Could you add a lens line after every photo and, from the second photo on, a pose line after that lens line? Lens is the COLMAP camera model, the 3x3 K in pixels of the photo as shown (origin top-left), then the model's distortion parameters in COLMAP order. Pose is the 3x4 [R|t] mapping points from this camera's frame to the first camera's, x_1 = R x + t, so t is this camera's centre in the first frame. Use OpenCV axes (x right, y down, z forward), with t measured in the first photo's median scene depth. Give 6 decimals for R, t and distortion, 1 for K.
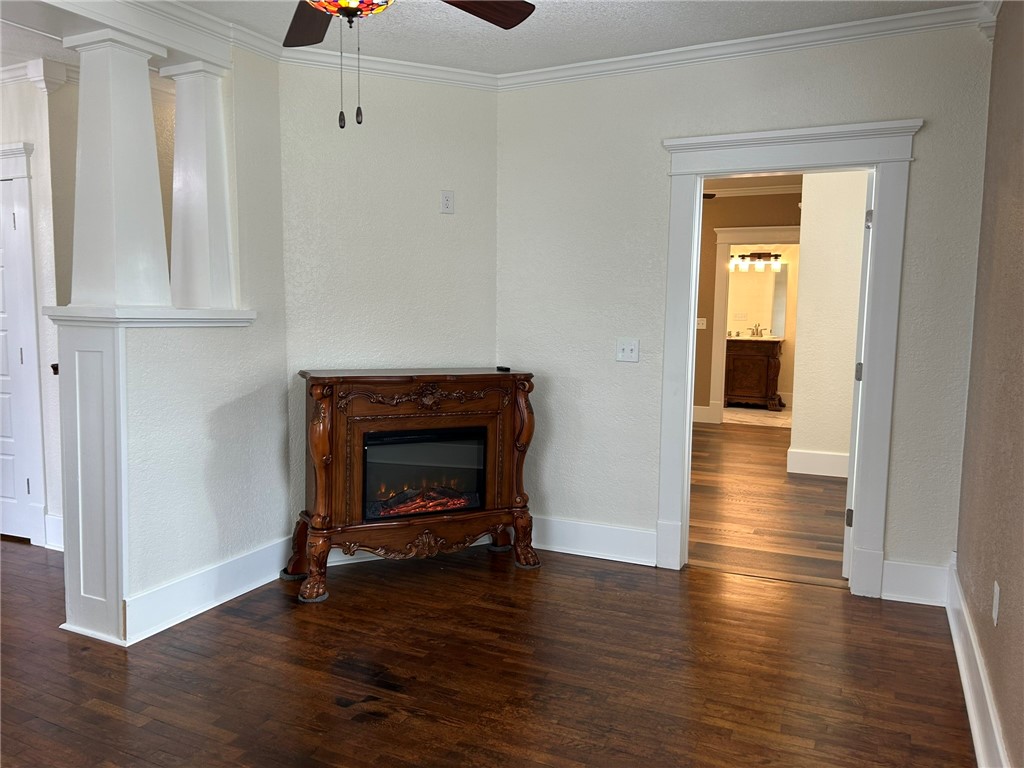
lens RADIAL K [[767.6, 0, 513.1], [0, 767.6, 379.0], [0, 0, 1]] dist [0.036777, -0.042314]
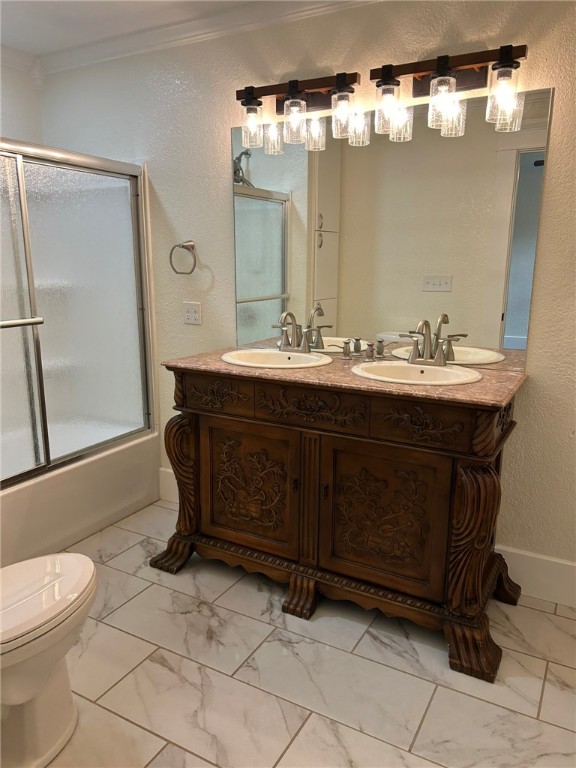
lens RADIAL K [[575.7, 0, 289.9], [0, 575.7, 389.4], [0, 0, 1]] dist [0.036777, -0.042314]
pose [[0.997819, 0.006423, -0.065689, 0.279954], [0.001605, 0.992598, 0.121436, -0.072805], [0.065983, -0.121277, 0.990423, 0.783175]]
